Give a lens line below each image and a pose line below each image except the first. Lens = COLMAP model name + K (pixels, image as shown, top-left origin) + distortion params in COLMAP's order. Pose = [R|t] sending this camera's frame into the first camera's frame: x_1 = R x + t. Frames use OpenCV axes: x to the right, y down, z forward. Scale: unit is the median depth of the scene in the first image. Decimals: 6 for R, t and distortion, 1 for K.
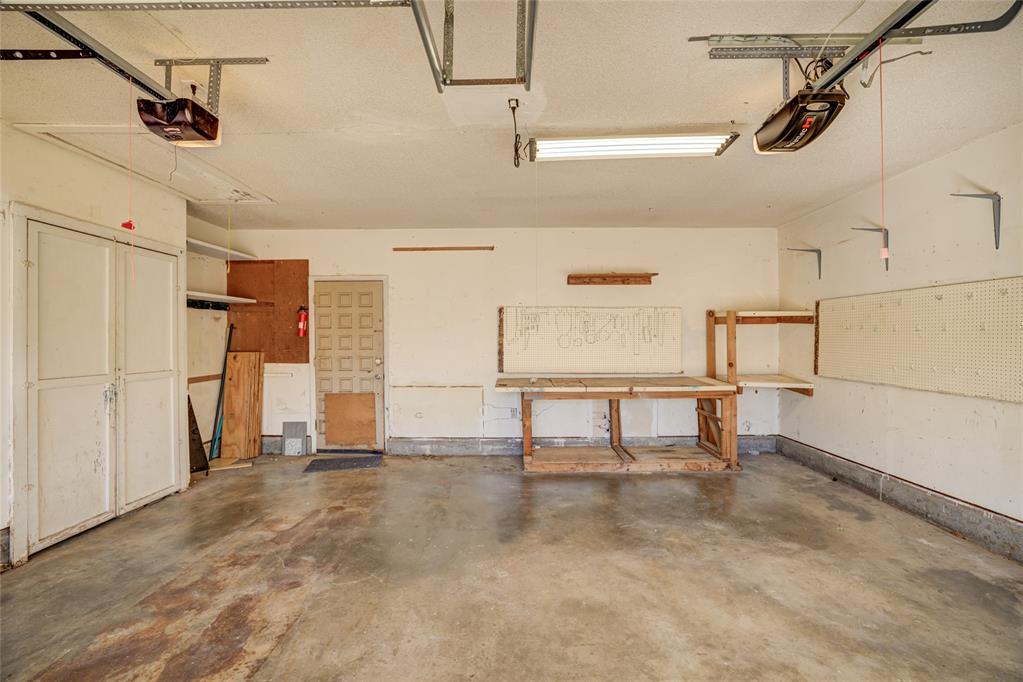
lens RADIAL K [[436.2, 0, 512.4], [0, 436.2, 337.1], [0, 0, 1]] dist [-0.028255, 0.007614]
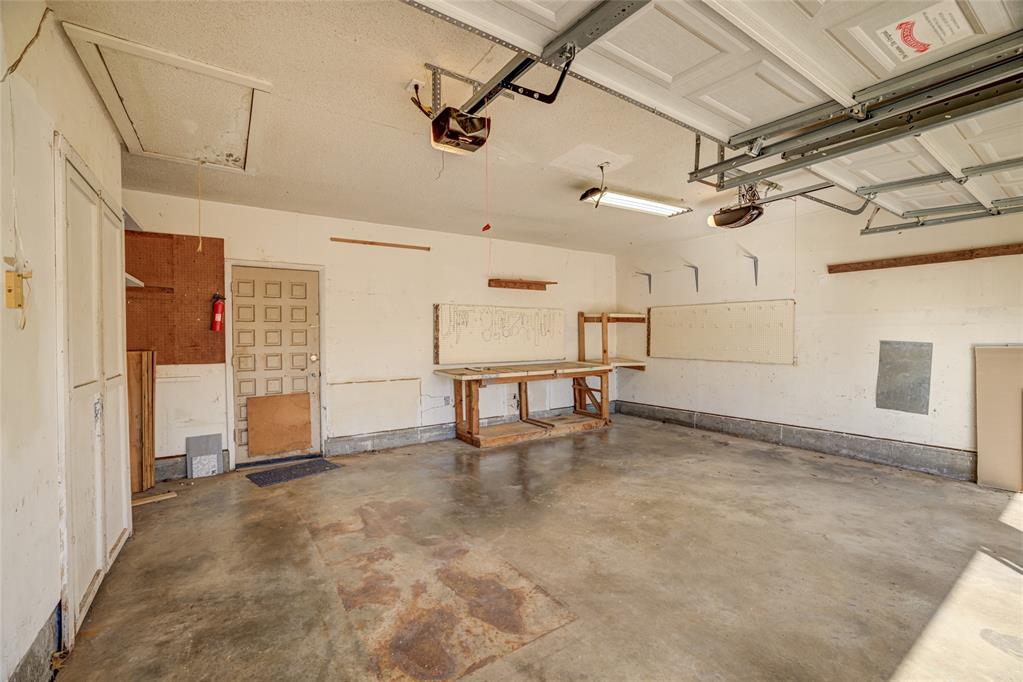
lens RADIAL K [[436.2, 0, 513.8], [0, 436.2, 337.5], [0, 0, 1]] dist [-0.028255, 0.007614]
pose [[0.823430, -0.007078, 0.567374, -0.539097], [0.002739, 0.999960, 0.008500, 0.006210], [-0.567411, -0.005445, 0.823417, 0.000803]]
